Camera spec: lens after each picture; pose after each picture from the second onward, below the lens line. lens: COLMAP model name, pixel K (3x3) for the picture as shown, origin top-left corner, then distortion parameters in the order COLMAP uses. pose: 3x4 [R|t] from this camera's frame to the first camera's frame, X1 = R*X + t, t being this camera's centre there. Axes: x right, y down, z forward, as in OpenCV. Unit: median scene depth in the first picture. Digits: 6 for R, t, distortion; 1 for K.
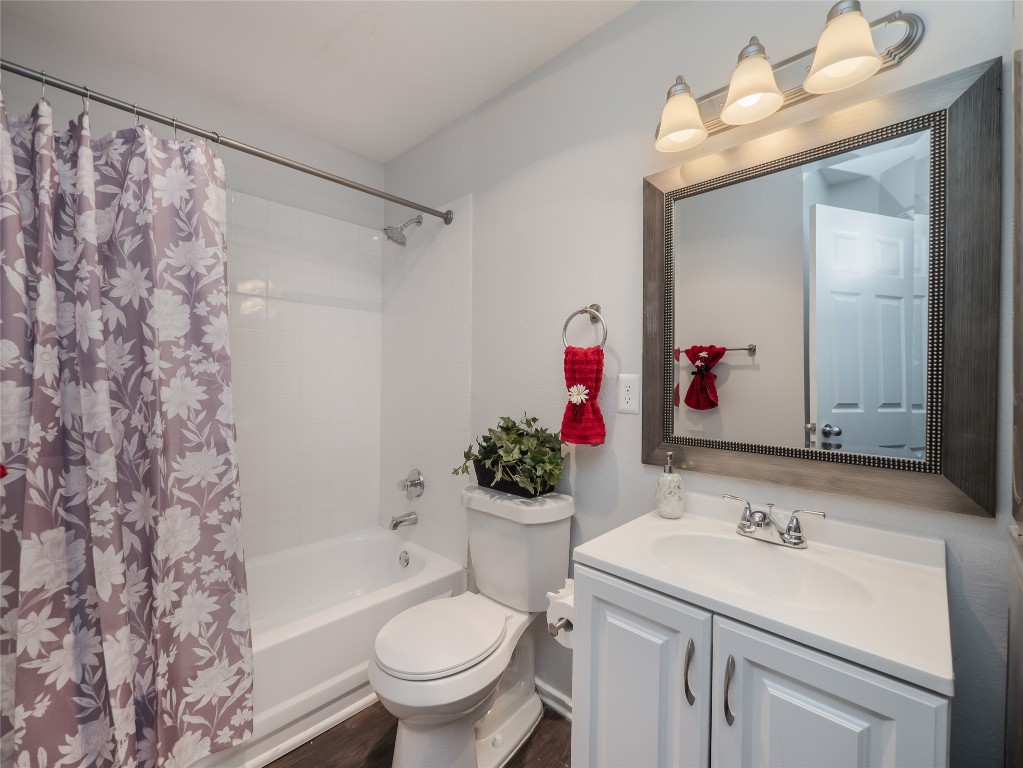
lens RADIAL K [[435.7, 0, 504.8], [0, 435.7, 379.6], [0, 0, 1]] dist [-0.002934, -0.000295]
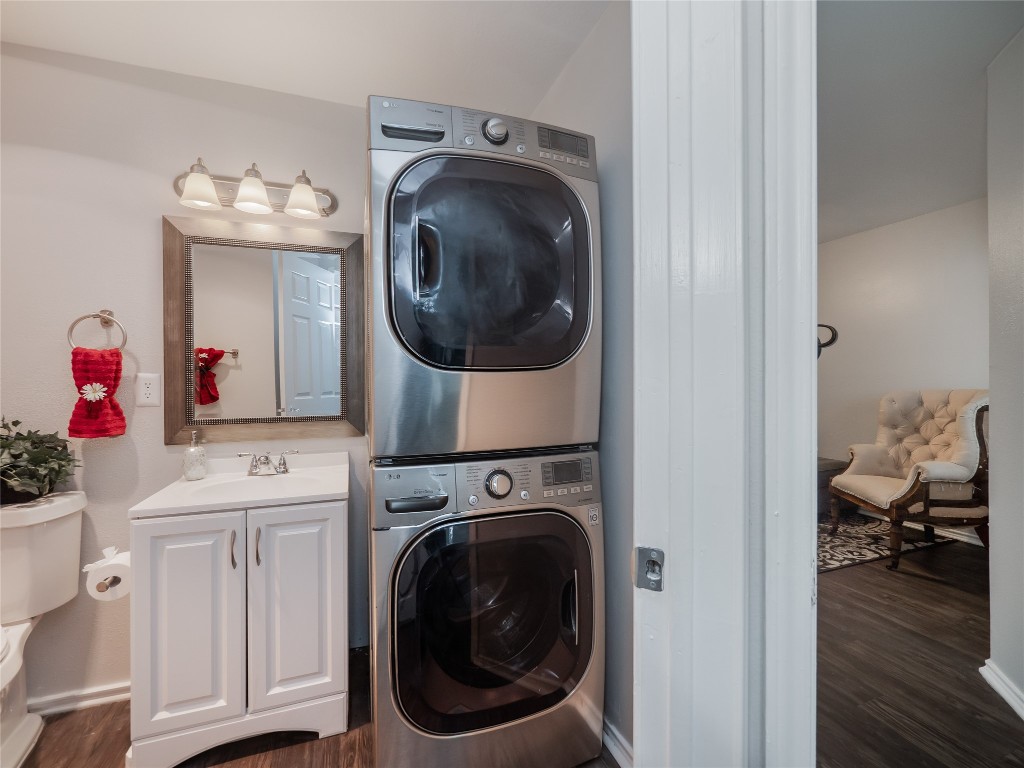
lens RADIAL K [[436.1, 0, 505.3], [0, 436.1, 379.5], [0, 0, 1]] dist [-0.002934, -0.000295]
pose [[0.444190, -0.016721, 0.895777, -0.348242], [0.014407, 0.999830, 0.011520, 0.004746], [-0.895817, 0.007788, 0.444355, -0.402735]]
